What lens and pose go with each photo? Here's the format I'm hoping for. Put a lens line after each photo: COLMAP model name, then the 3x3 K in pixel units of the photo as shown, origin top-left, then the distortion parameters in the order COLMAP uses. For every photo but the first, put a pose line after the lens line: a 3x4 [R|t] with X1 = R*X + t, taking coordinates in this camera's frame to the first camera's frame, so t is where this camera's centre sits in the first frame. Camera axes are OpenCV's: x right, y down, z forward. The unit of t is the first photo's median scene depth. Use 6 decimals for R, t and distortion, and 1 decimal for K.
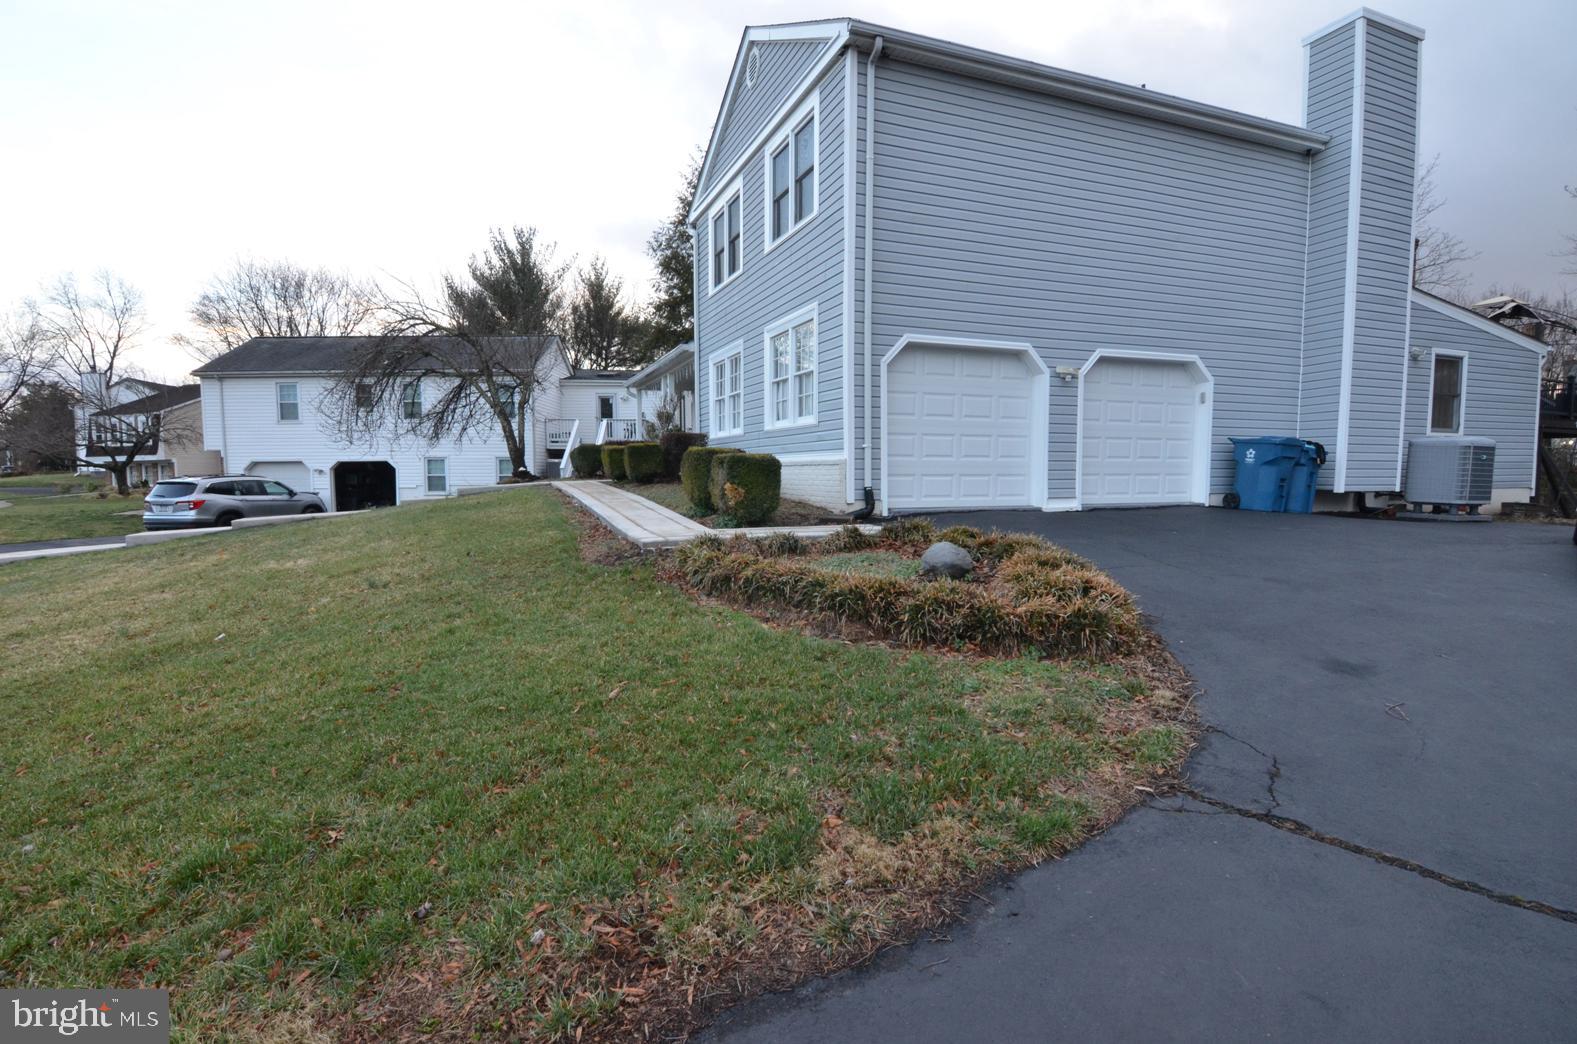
lens RADIAL K [[743.9, 0, 749.3], [0, 743.9, 525.6], [0, 0, 1]] dist [-0.011767, -0.006221]
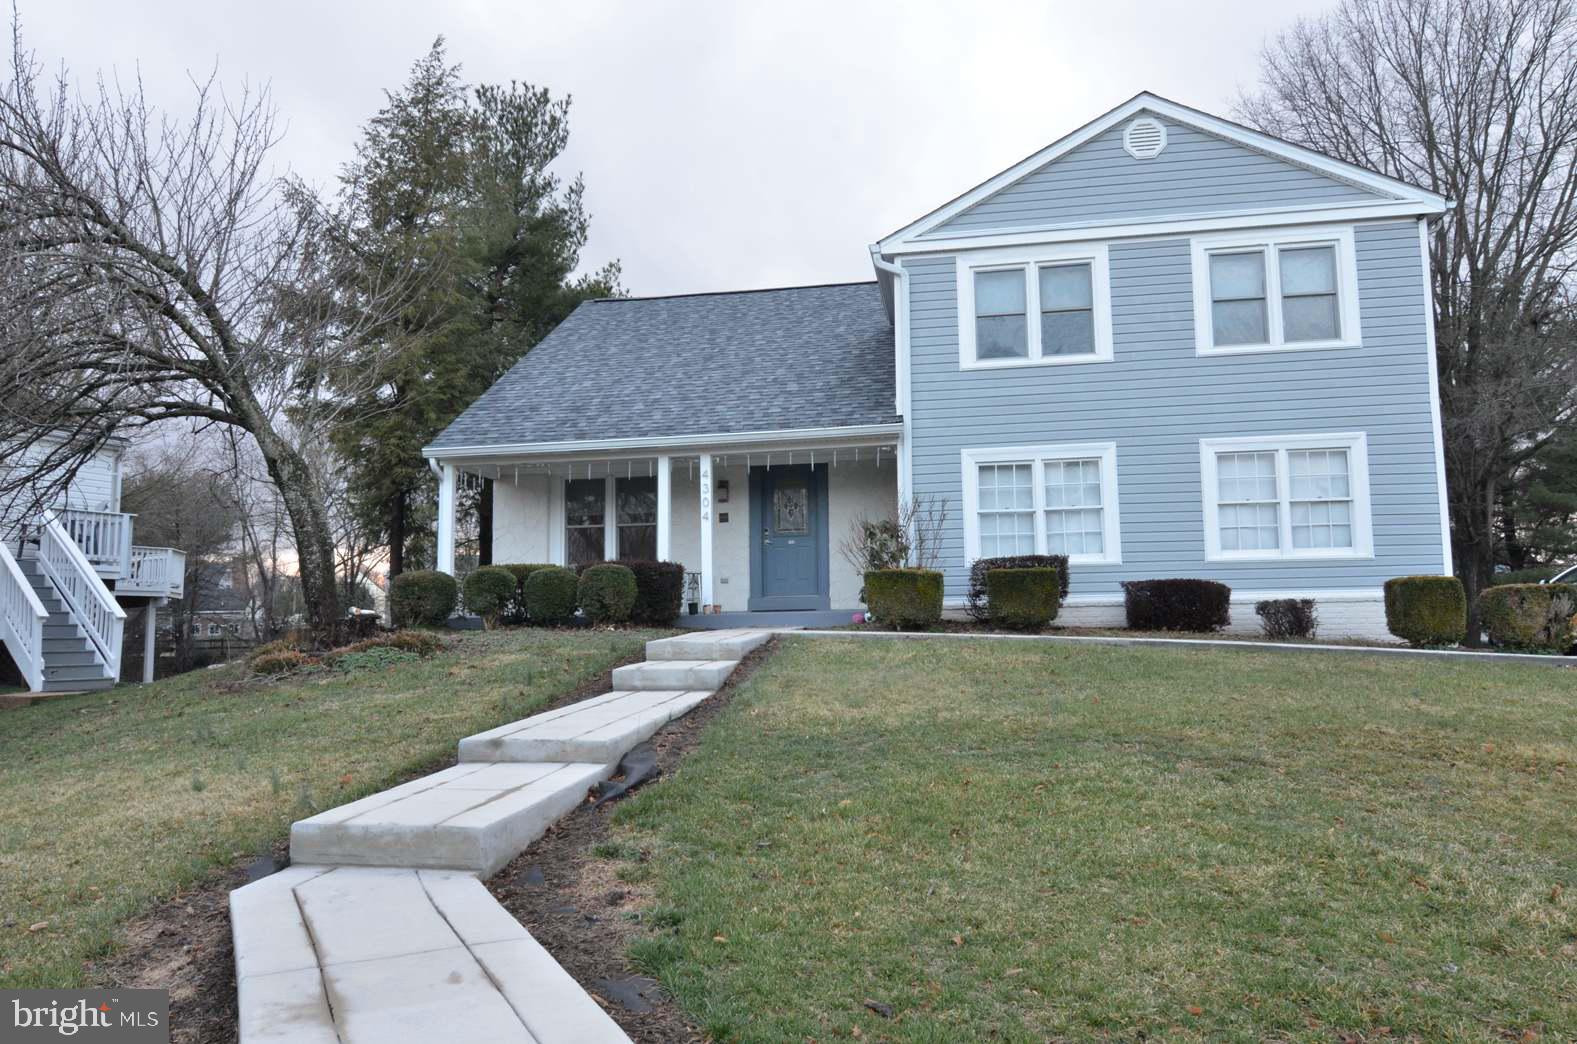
lens RADIAL K [[1076.7, 0, 766.5], [0, 1076.7, 524.6], [0, 0, 1]] dist [-0.003243, -0.009724]
pose [[0.523539, 0.089015, 0.847339, -0.805333], [0.071749, 0.986388, -0.147953, -0.017559], [-0.848975, 0.138255, 0.510026, 0.522760]]
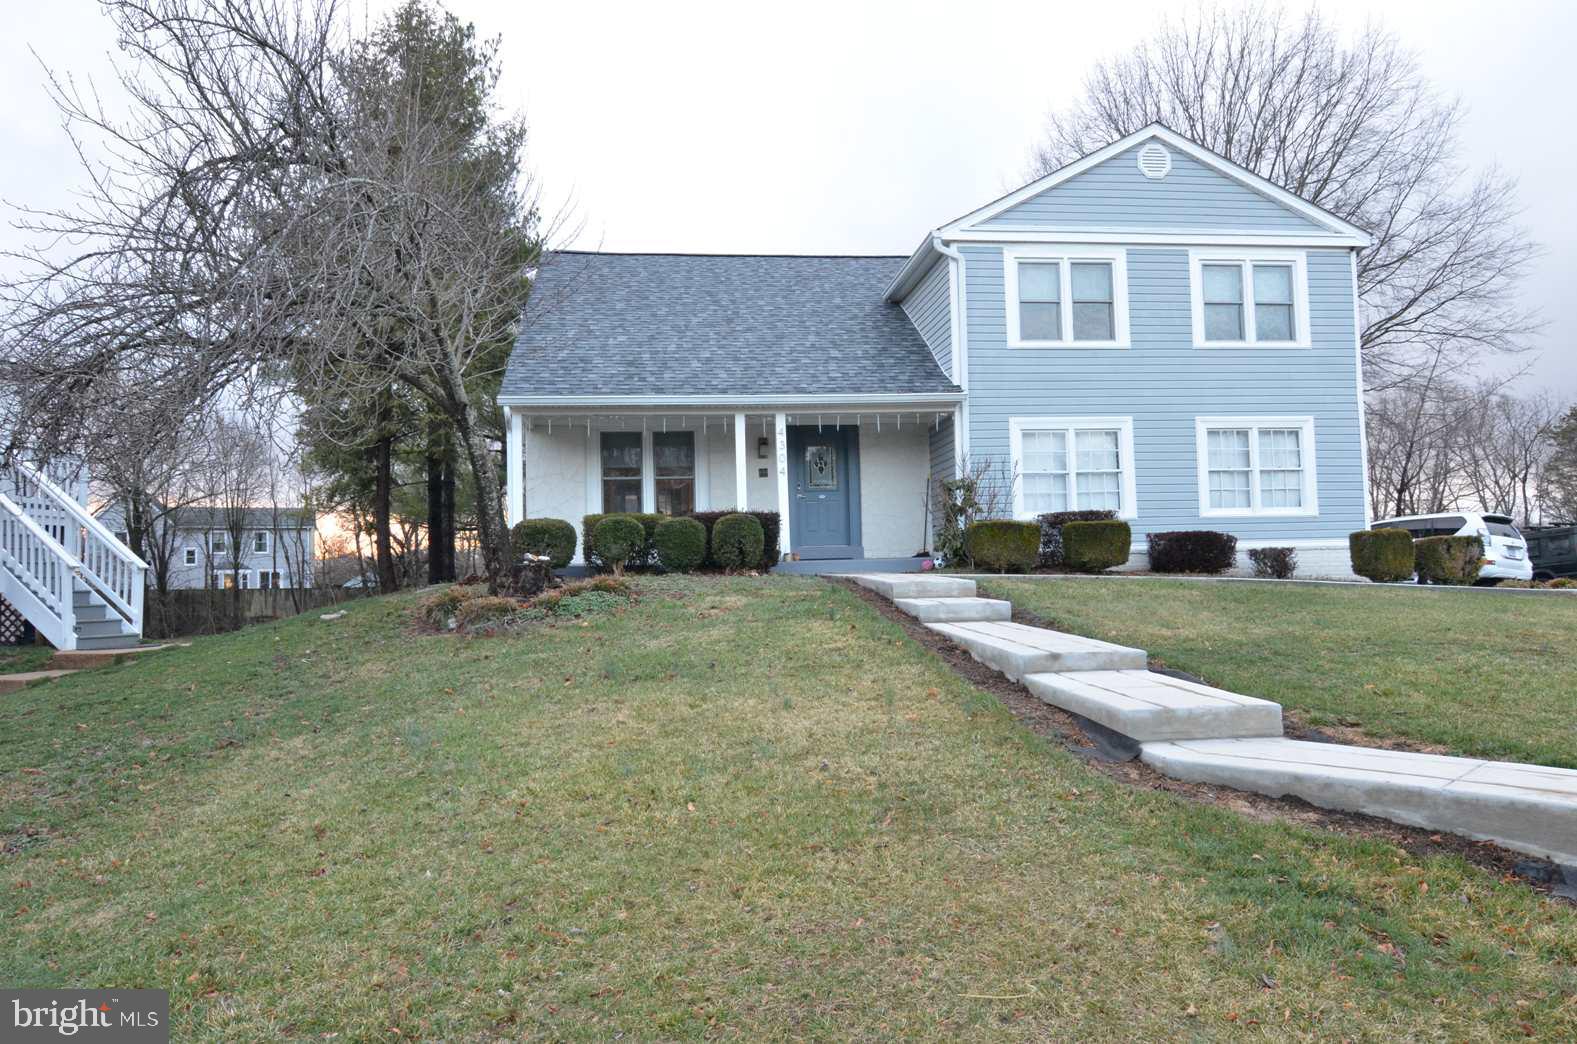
lens RADIAL K [[1065.2, 0, 788.5], [0, 1065.2, 522.0], [0, 0, 1]] dist [-0.003529, -0.001316]
pose [[0.248328, 0.061607, 0.966715, -0.978144], [0.093544, 0.991786, -0.087235, -0.030965], [-0.964149, 0.112093, 0.240525, 0.776339]]
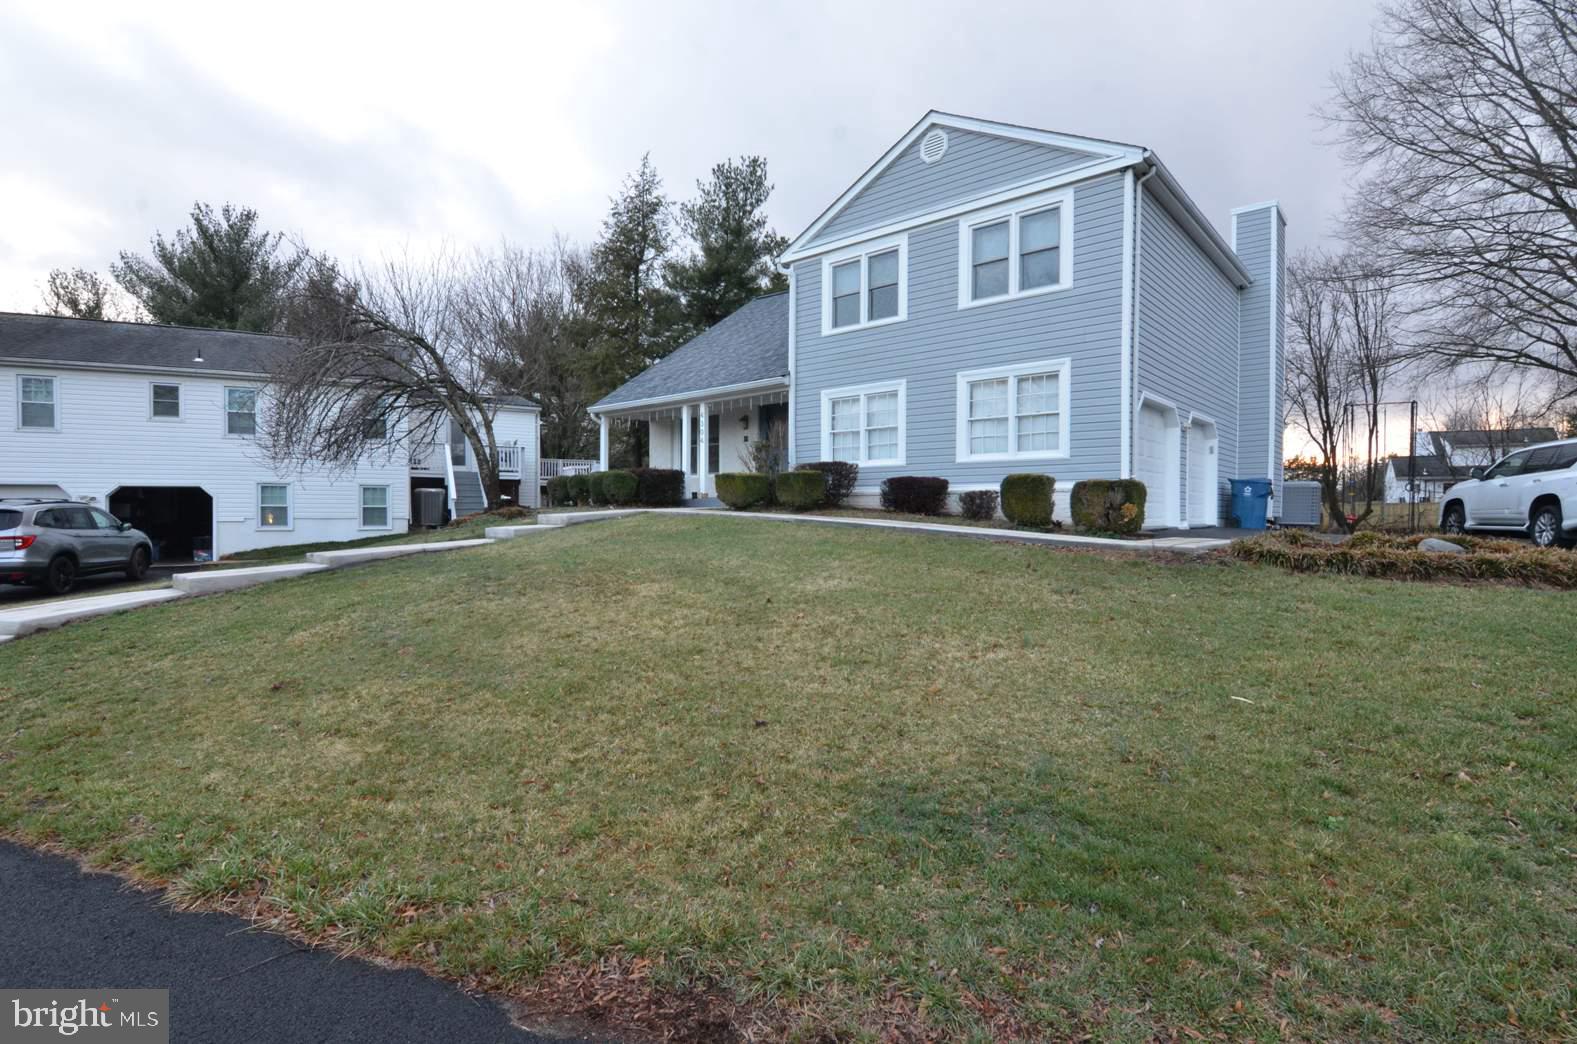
lens RADIAL K [[759.9, 0, 771.3], [0, 759.9, 525.5], [0, 0, 1]] dist [-0.008604, -0.009278]
pose [[0.888705, -0.002592, 0.458473, -0.493471], [0.028344, 0.998382, -0.049296, 0.011156], [-0.457603, 0.056804, 0.887340, 0.071983]]
